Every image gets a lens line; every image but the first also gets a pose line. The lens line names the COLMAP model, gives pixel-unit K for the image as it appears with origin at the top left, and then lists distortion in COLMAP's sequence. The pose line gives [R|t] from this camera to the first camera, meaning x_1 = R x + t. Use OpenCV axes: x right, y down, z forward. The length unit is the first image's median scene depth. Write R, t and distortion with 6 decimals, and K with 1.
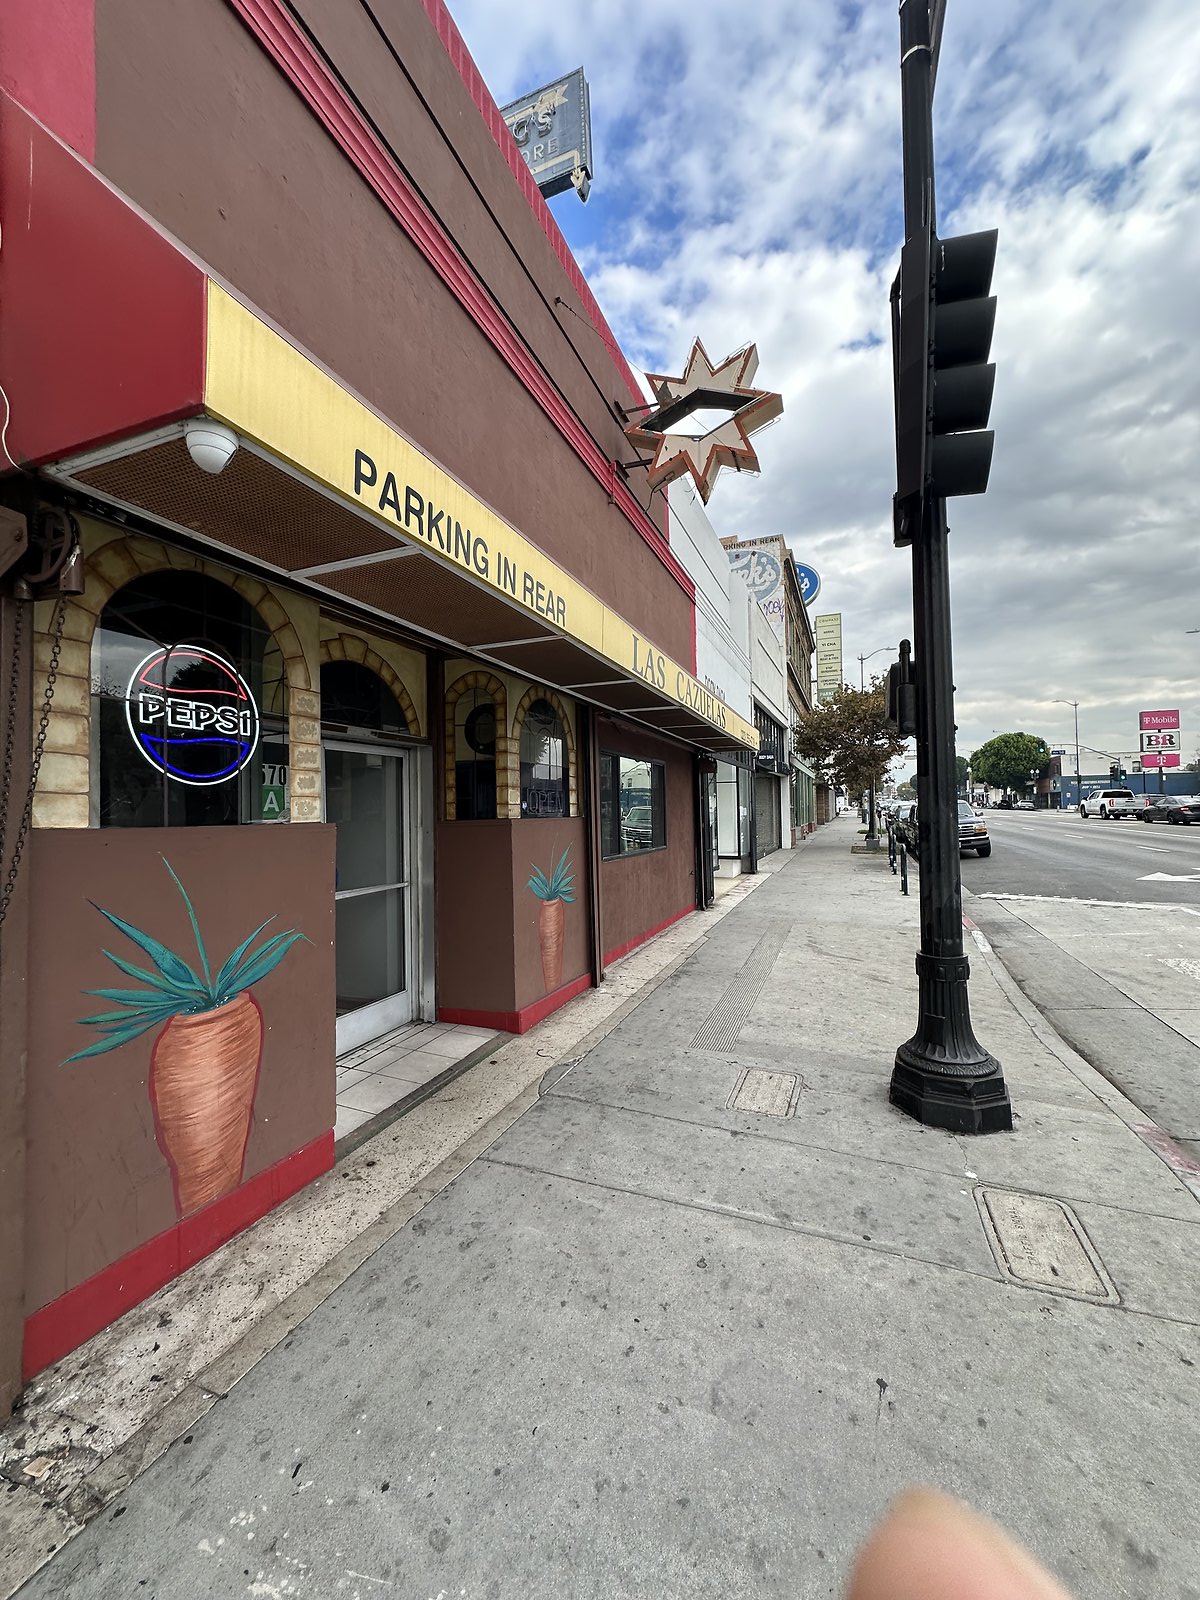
lens RADIAL K [[638.5, 0, 596.4], [0, 638.5, 799.5], [0, 0, 1]] dist [-0.003285, -0.000546]
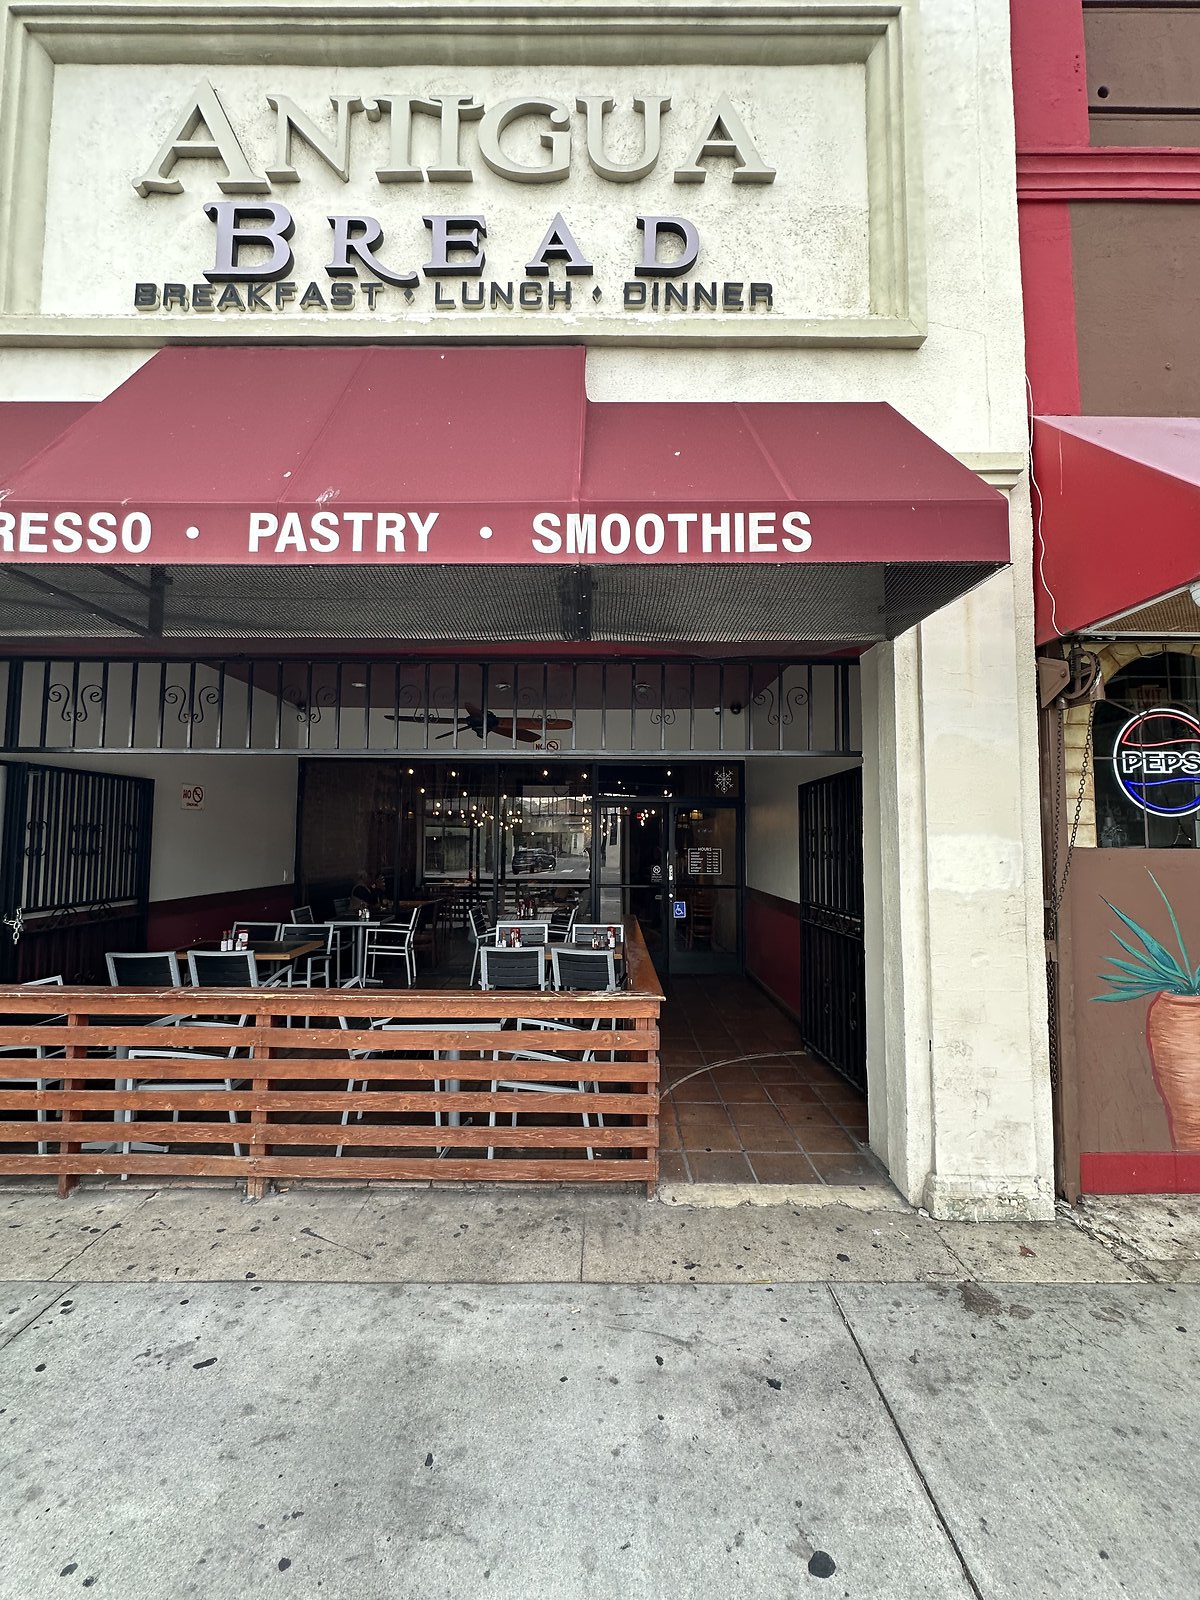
lens RADIAL K [[638.5, 0, 599.0], [0, 638.5, 796.4], [0, 0, 1]] dist [-0.003285, -0.000546]
pose [[0.372485, -0.047275, -0.926833, 0.146298], [0.008802, 0.998837, -0.047410, -0.012728], [0.927996, 0.009502, 0.372468, -0.585004]]
